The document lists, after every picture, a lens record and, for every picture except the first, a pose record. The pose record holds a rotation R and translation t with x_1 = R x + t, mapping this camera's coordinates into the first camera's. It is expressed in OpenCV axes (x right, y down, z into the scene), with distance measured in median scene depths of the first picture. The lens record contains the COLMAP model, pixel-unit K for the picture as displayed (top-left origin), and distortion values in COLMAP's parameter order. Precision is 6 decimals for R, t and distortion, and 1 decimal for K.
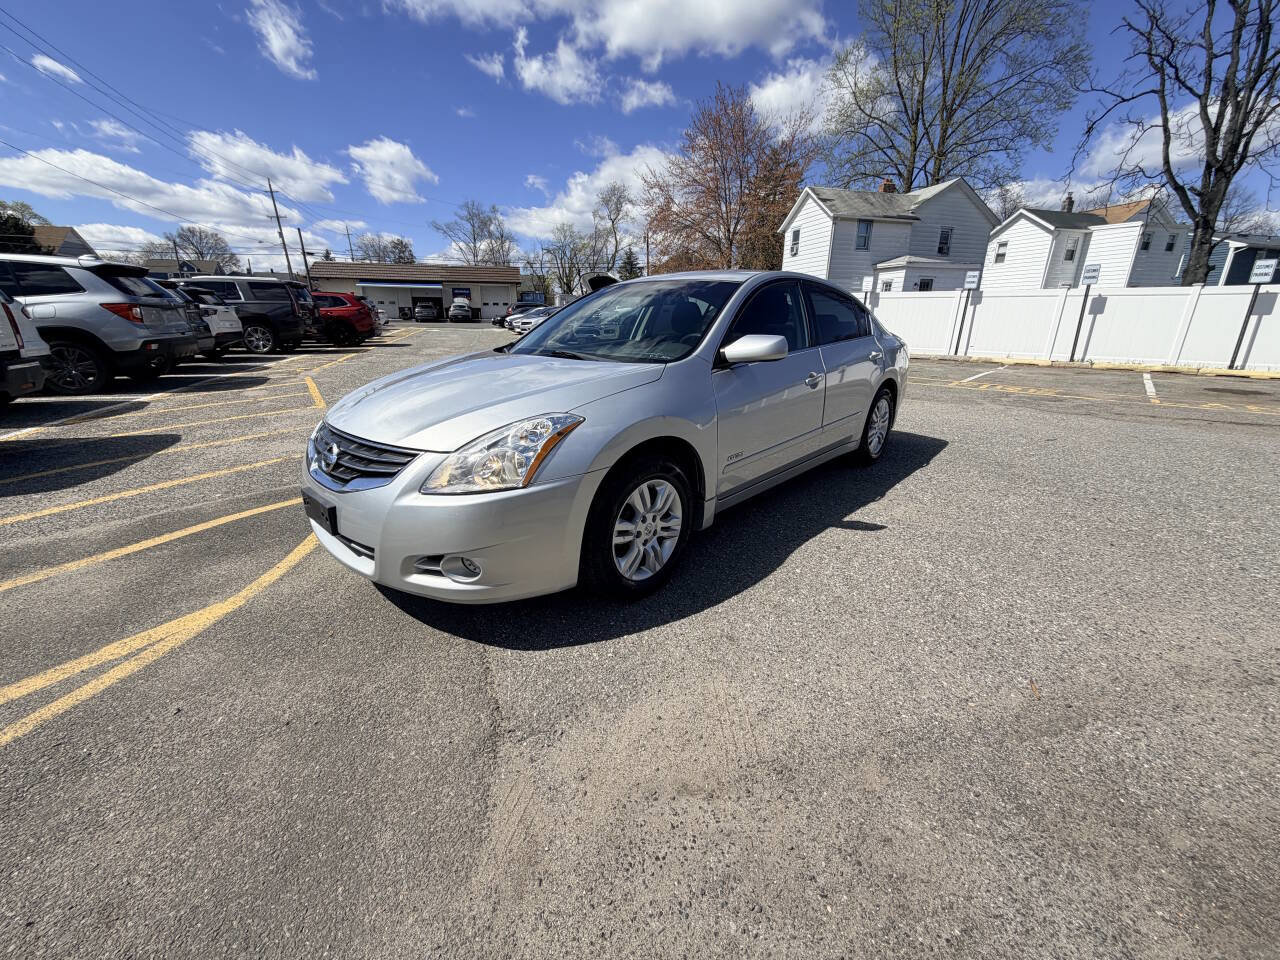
lens RADIAL K [[510.3, 0, 640.8], [0, 510.3, 476.1], [0, 0, 1]] dist [0.000693, -0.000398]
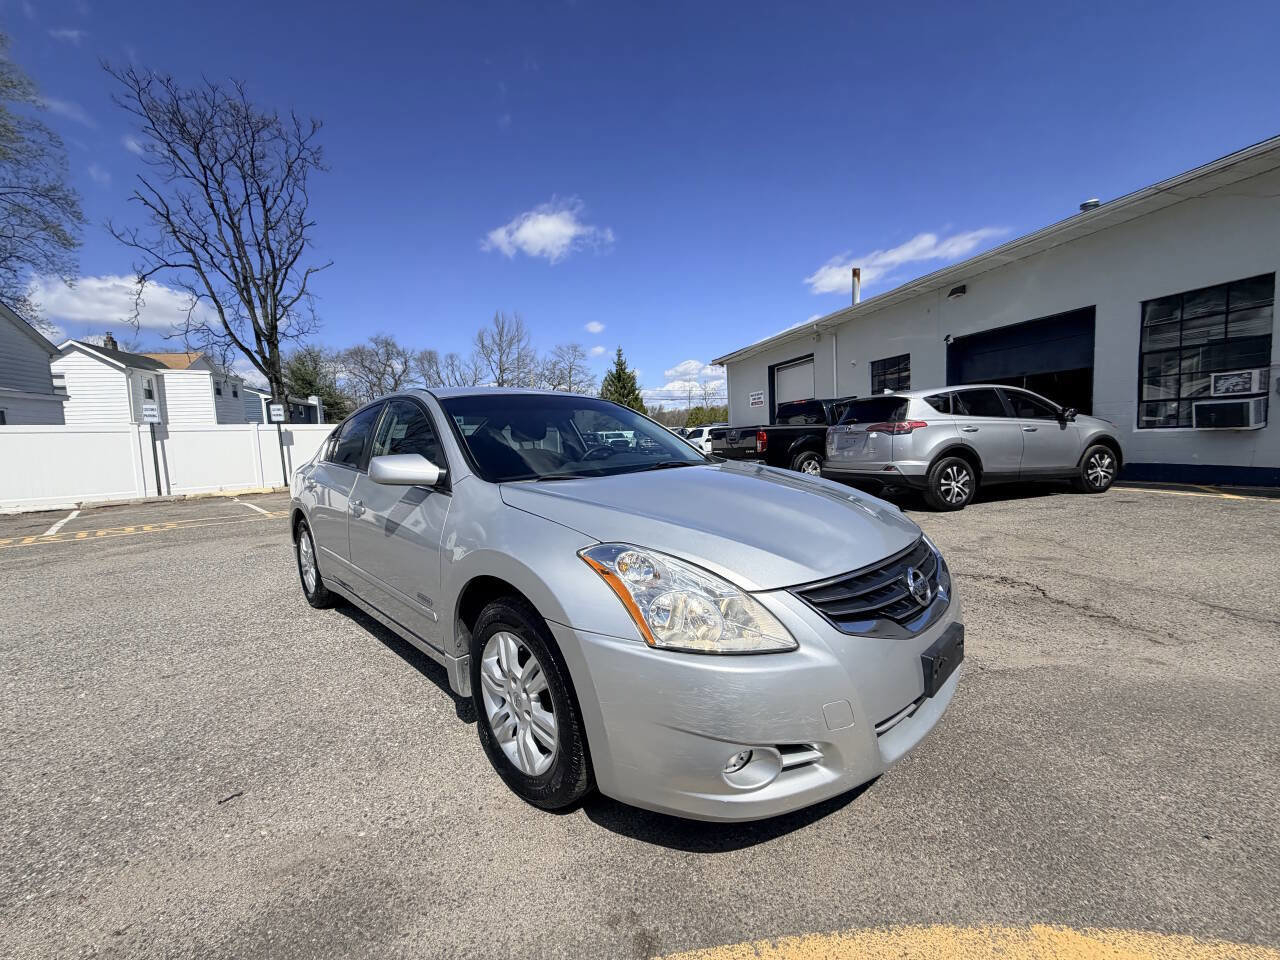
lens RADIAL K [[507.7, 0, 637.0], [0, 507.7, 479.9], [0, 0, 1]] dist [-0.001053, 0.000079]
pose [[0.062545, -0.091752, 0.993816, -0.105957], [0.336535, 0.939387, 0.065548, -0.032820], [-0.939591, 0.330354, 0.089631, 0.107212]]
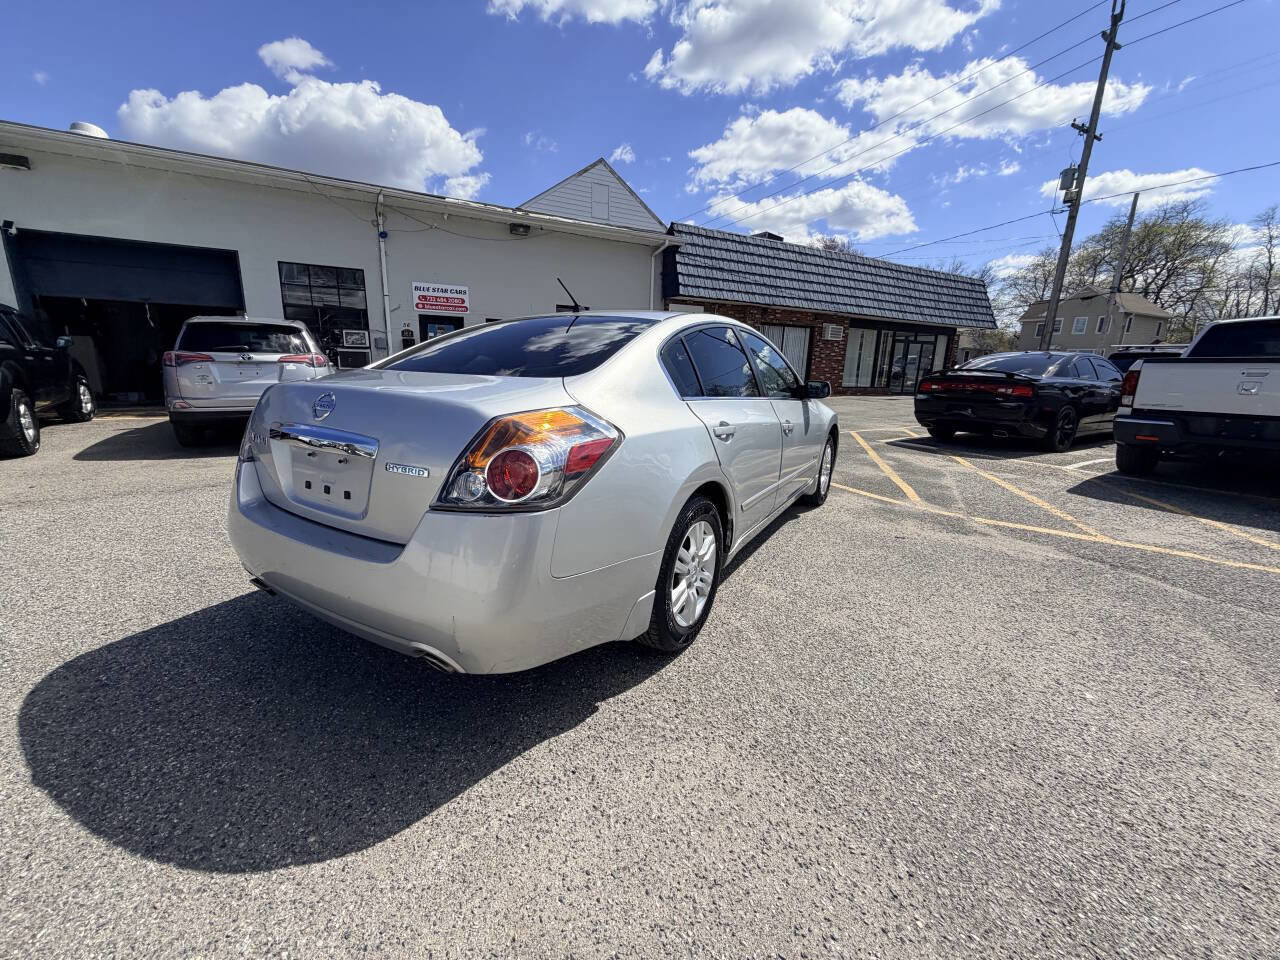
lens RADIAL K [[505.3, 0, 638.3], [0, 505.3, 482.6], [0, 0, 1]] dist [-0.000768, -0.000003]
pose [[-0.978636, 0.017059, -0.204893, 0.053919], [-0.090151, 0.860043, 0.502195, -0.086309], [0.184784, 0.509937, -0.840131, 0.274674]]
